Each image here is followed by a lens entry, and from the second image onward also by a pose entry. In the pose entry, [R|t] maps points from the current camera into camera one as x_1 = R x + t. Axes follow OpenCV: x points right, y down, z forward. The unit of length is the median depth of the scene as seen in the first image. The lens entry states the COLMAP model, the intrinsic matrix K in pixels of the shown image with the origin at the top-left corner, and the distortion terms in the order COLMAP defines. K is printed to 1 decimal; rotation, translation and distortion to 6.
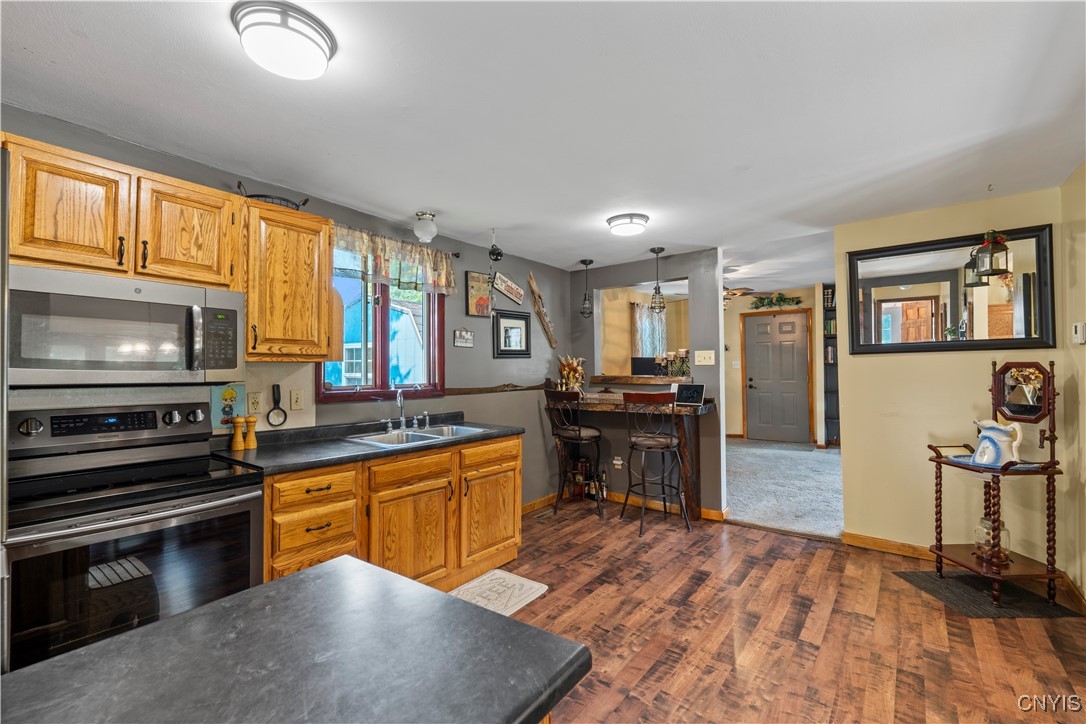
lens RADIAL K [[478.1, 0, 545.2], [0, 478.1, 362.1], [0, 0, 1]] dist [-0.001271, 0.000027]
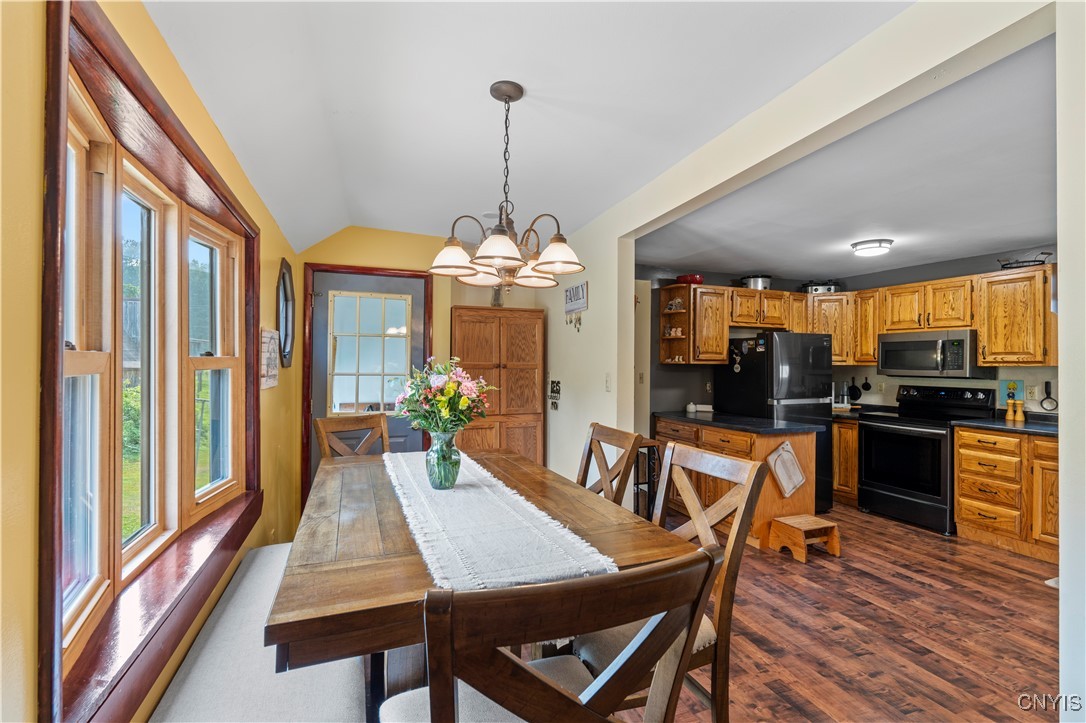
lens RADIAL K [[478.1, 0, 545.2], [0, 478.1, 361.6], [0, 0, 1]] dist [-0.001271, 0.000027]
pose [[-0.539072, -0.005108, -0.842244, 1.232710], [0.009551, 0.999880, -0.012177, -0.008644], [0.842206, -0.014609, -0.538958, 0.415919]]
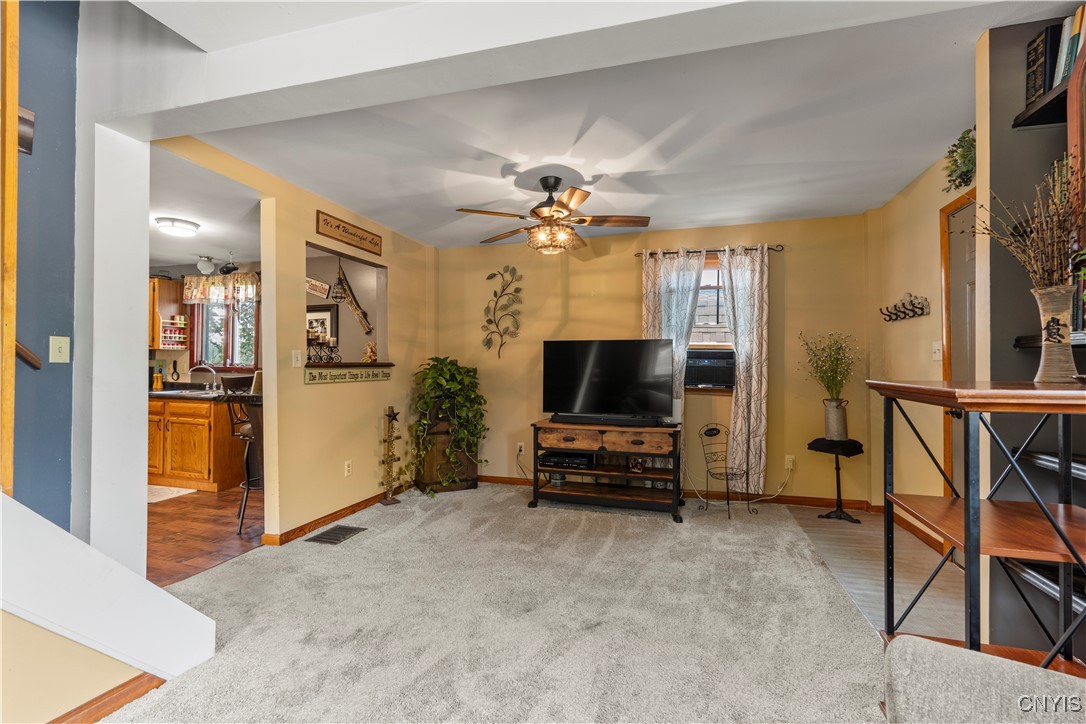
lens RADIAL K [[480.0, 0, 543.0], [0, 480.0, 362.0], [0, 0, 1]] dist [-0.002656, -0.000125]
pose [[0.338781, 0.006288, -0.940844, 1.639831], [-0.001747, 0.999980, 0.006055, 0.031745], [0.940864, -0.000408, 0.338786, 1.509197]]
